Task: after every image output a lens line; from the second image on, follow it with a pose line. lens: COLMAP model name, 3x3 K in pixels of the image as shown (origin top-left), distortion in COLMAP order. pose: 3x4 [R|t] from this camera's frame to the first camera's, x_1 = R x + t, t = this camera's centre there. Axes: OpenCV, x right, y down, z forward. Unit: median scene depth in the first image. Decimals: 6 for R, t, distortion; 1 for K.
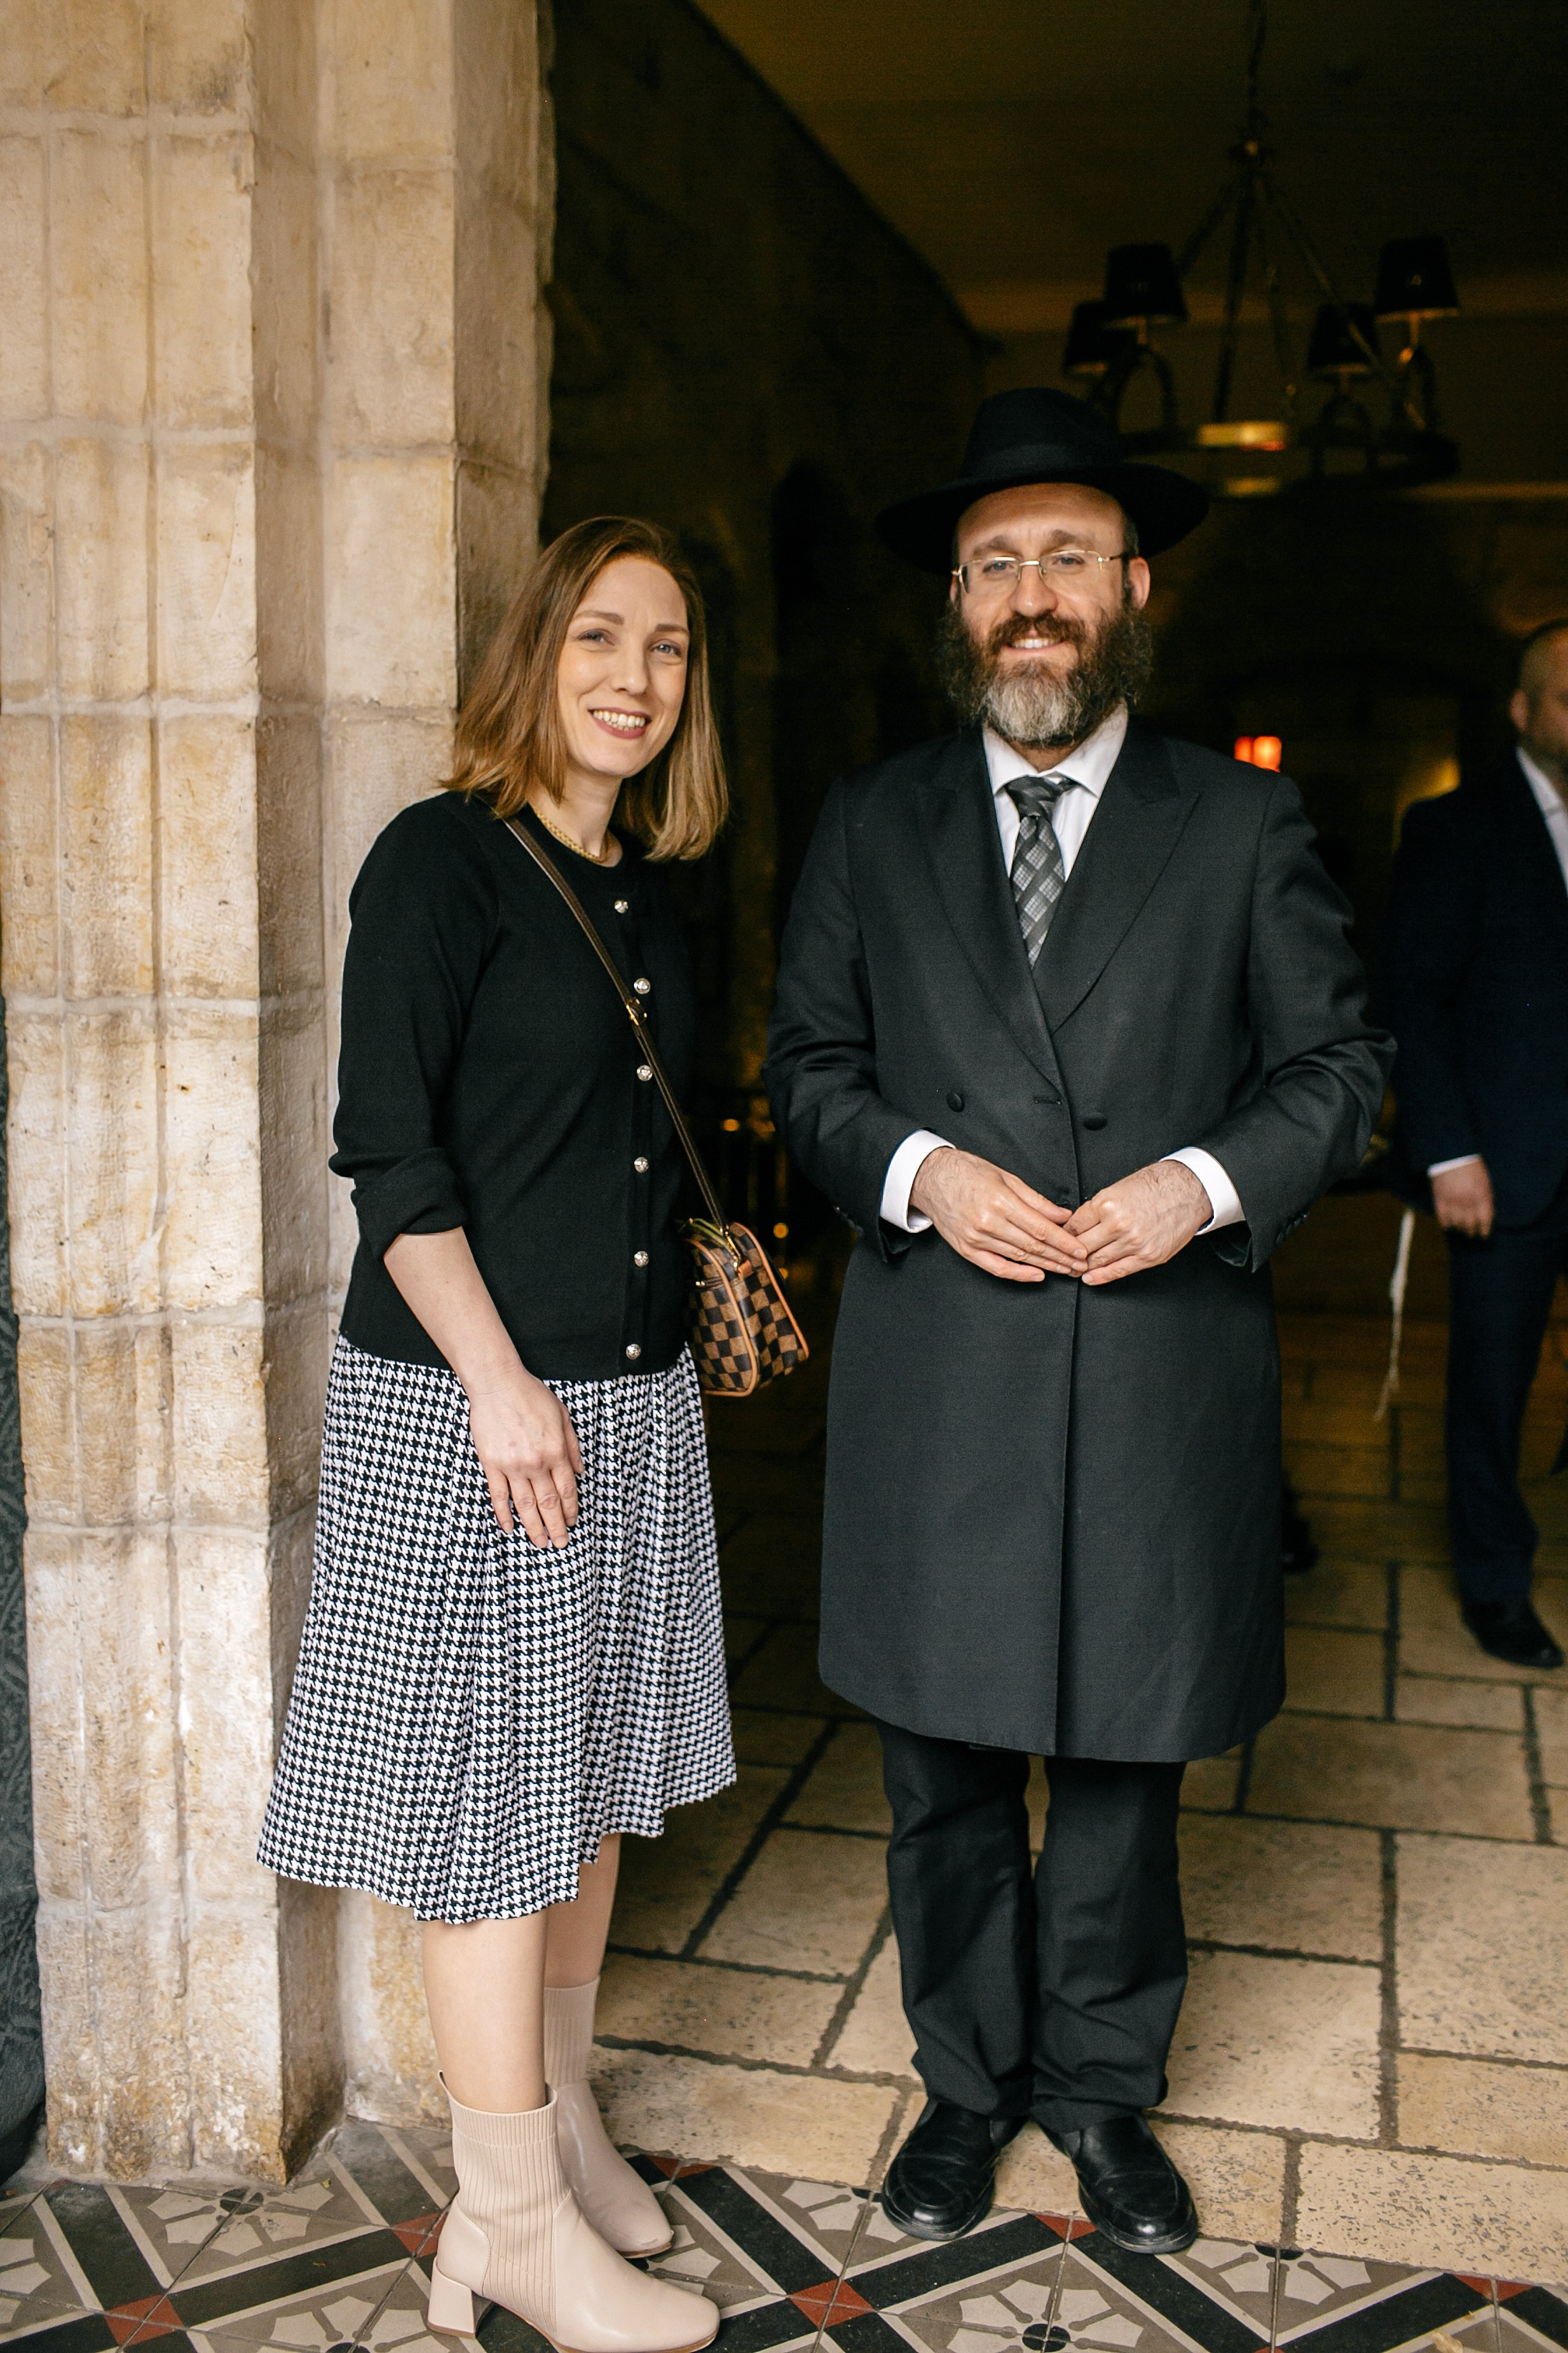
lens RADIAL K [[2376.6, 0, 784.0], [0, 2376.6, 1176.5], [0, 0, 1]] dist [-0.089379, 0.114651]
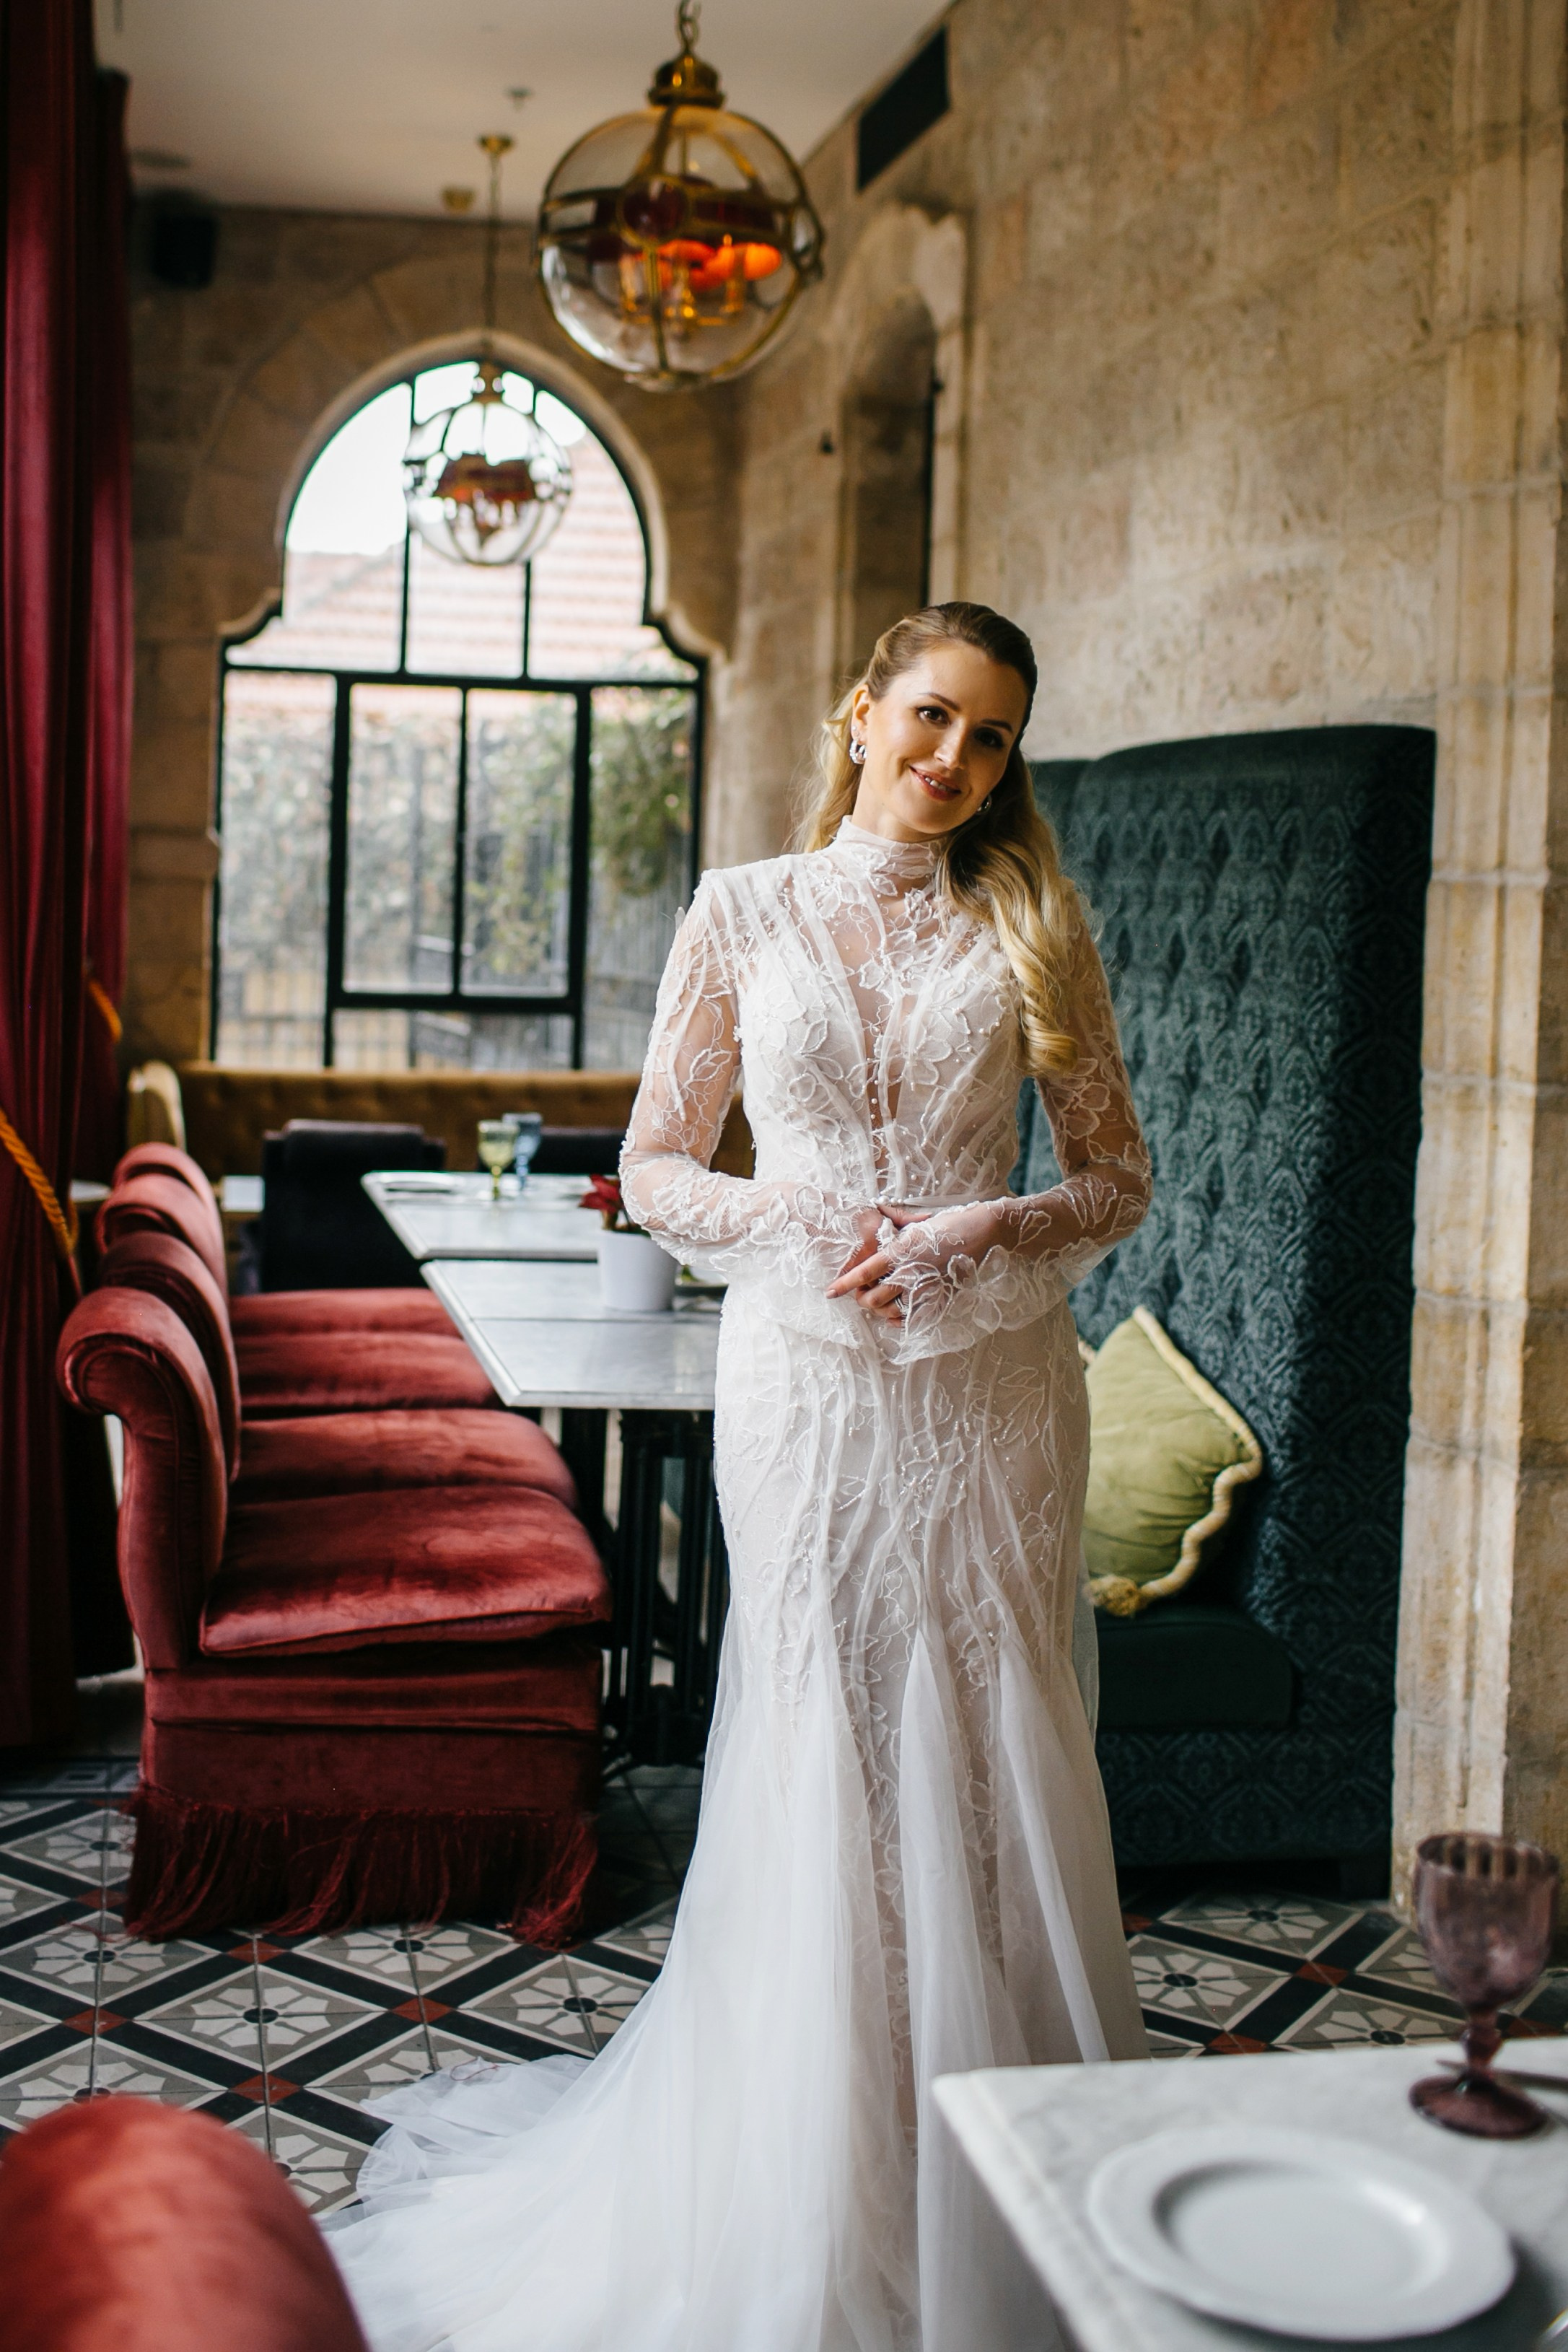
lens RADIAL K [[2749.8, 0, 676.6], [0, 2749.8, 916.8], [0, 0, 1]] dist [-0.095562, 0.088660]
pose [[0.419780, 0.024154, -0.907305, 1.020586], [-0.134081, 0.990328, -0.035671, -0.047409], [0.897668, 0.136626, 0.418958, -0.146726]]
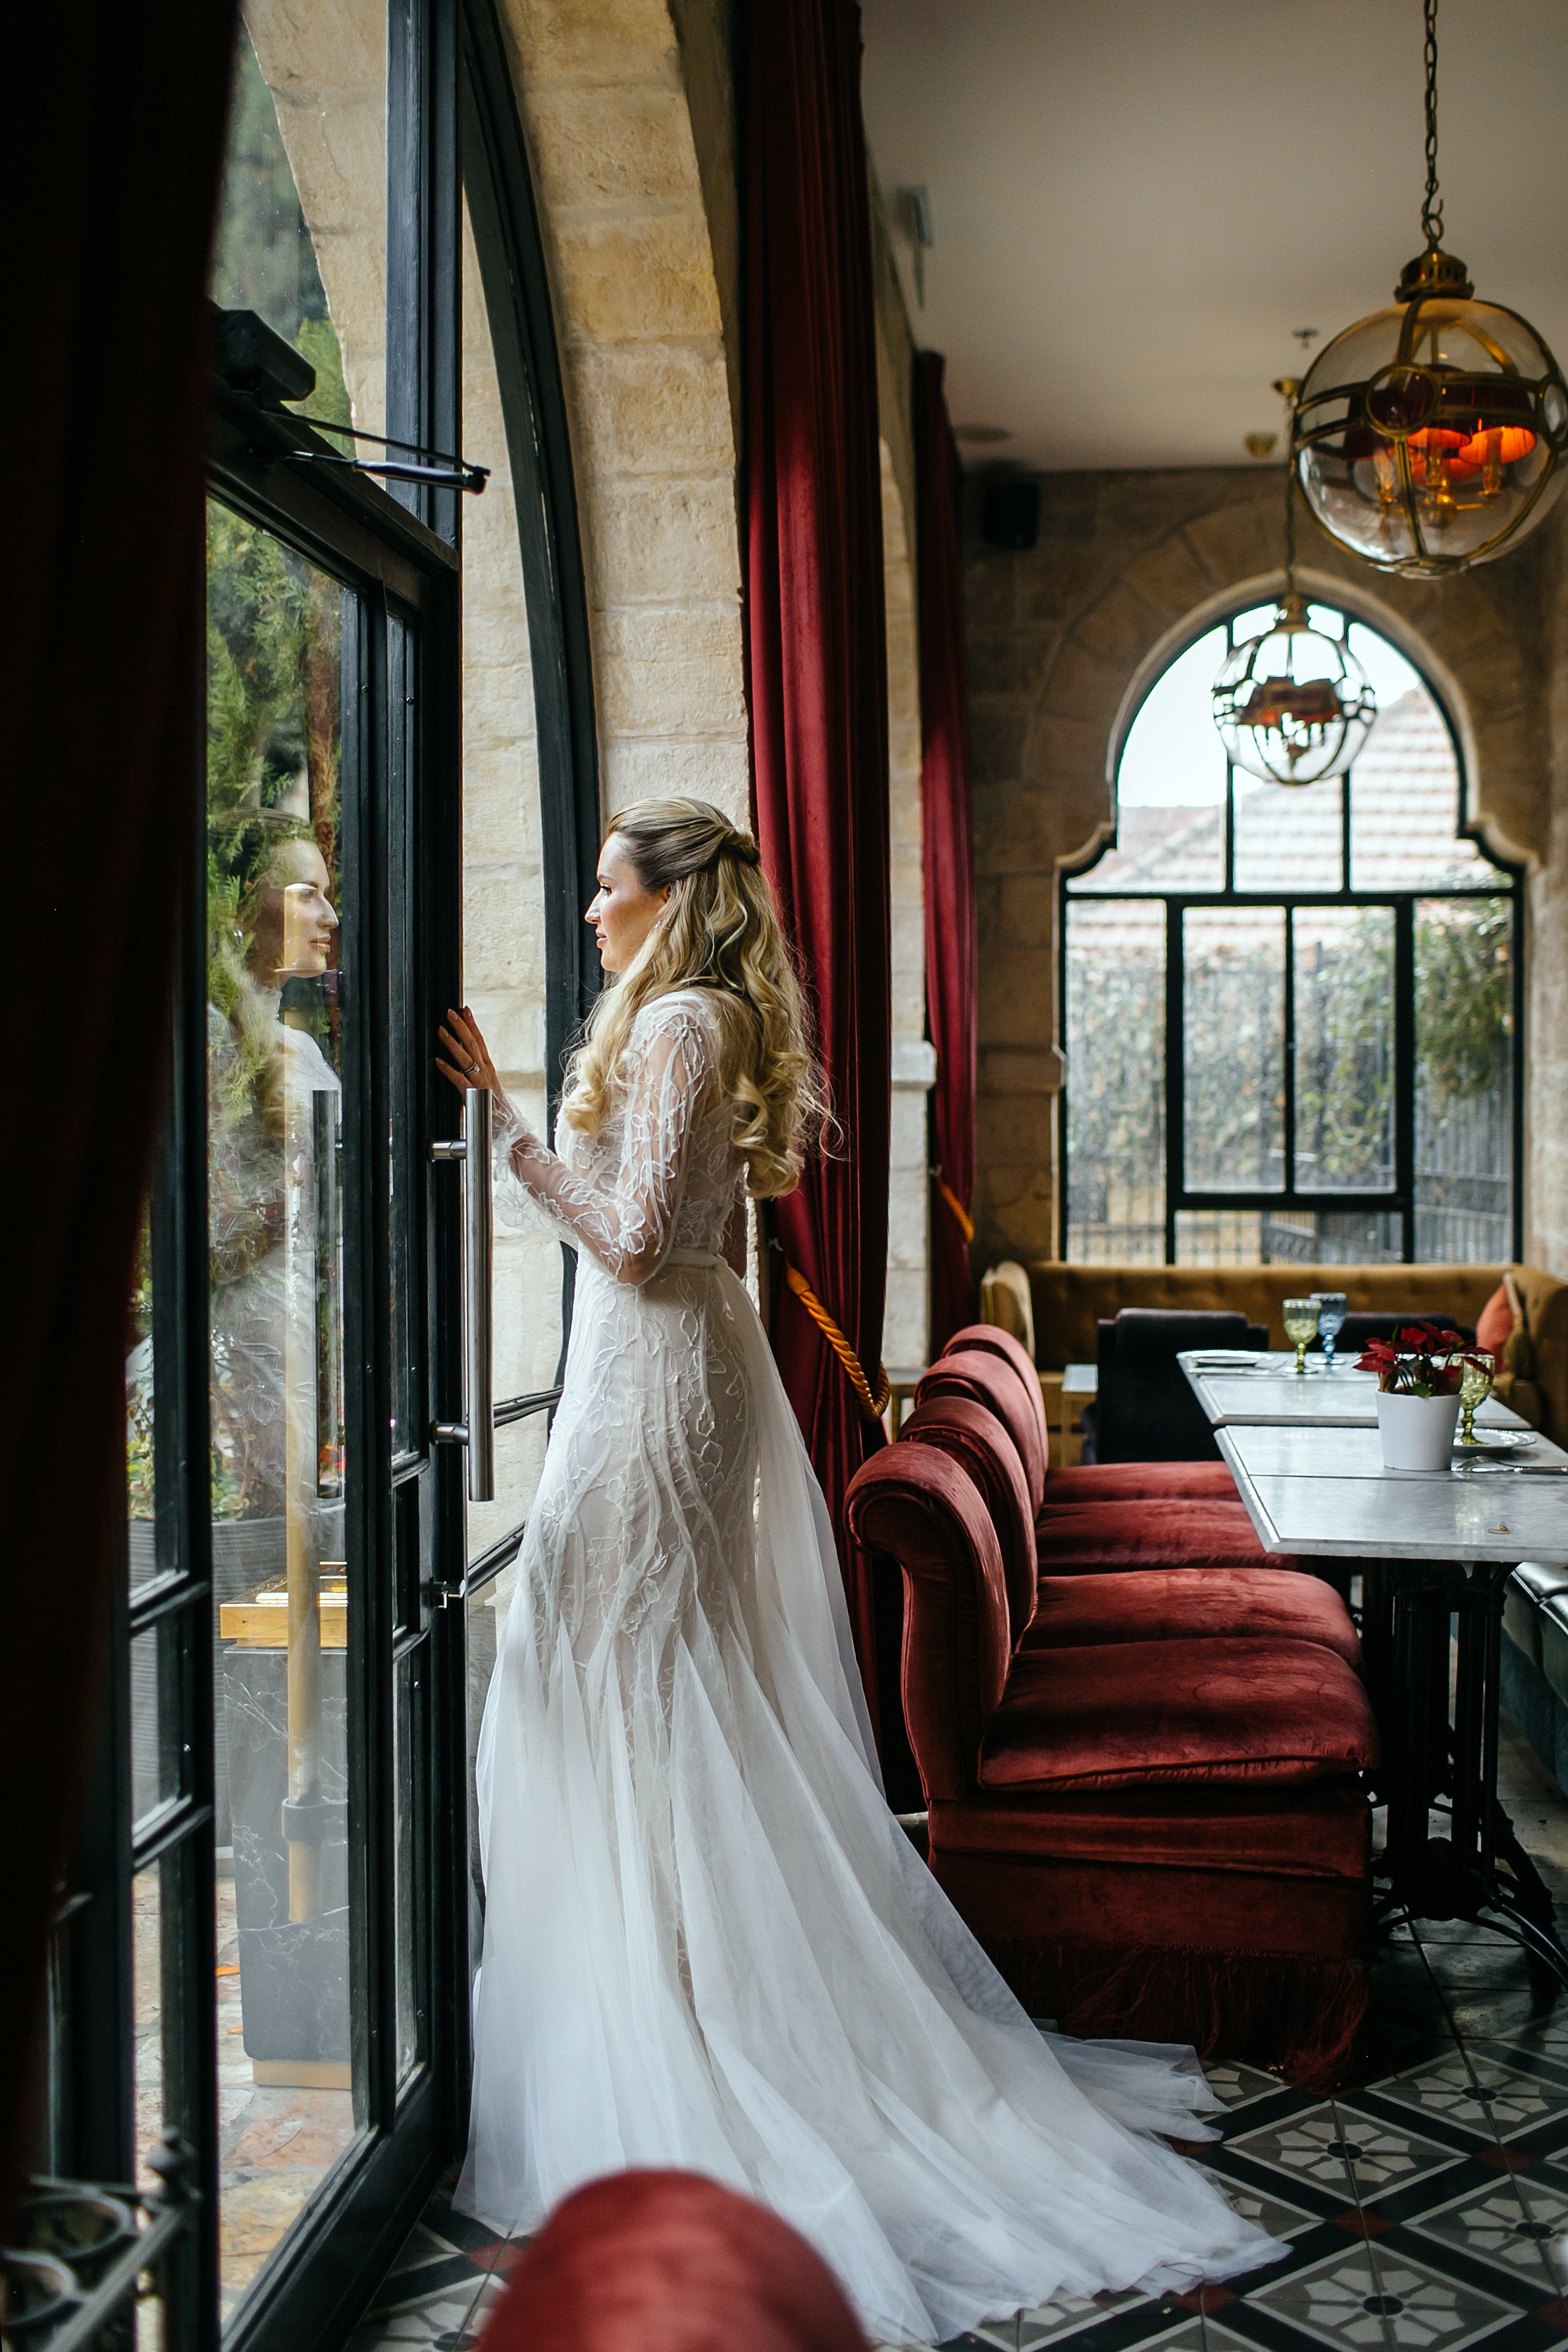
lens RADIAL K [[2509.9, 0, 792.8], [0, 2509.9, 1095.2], [0, 0, 1]] dist [-0.101660, 0.132103]
pose [[0.138095, -0.005604, -0.990403, 0.969533], [-0.113725, 0.993280, -0.021478, -0.015328], [0.983868, 0.115599, 0.136530, -0.037520]]
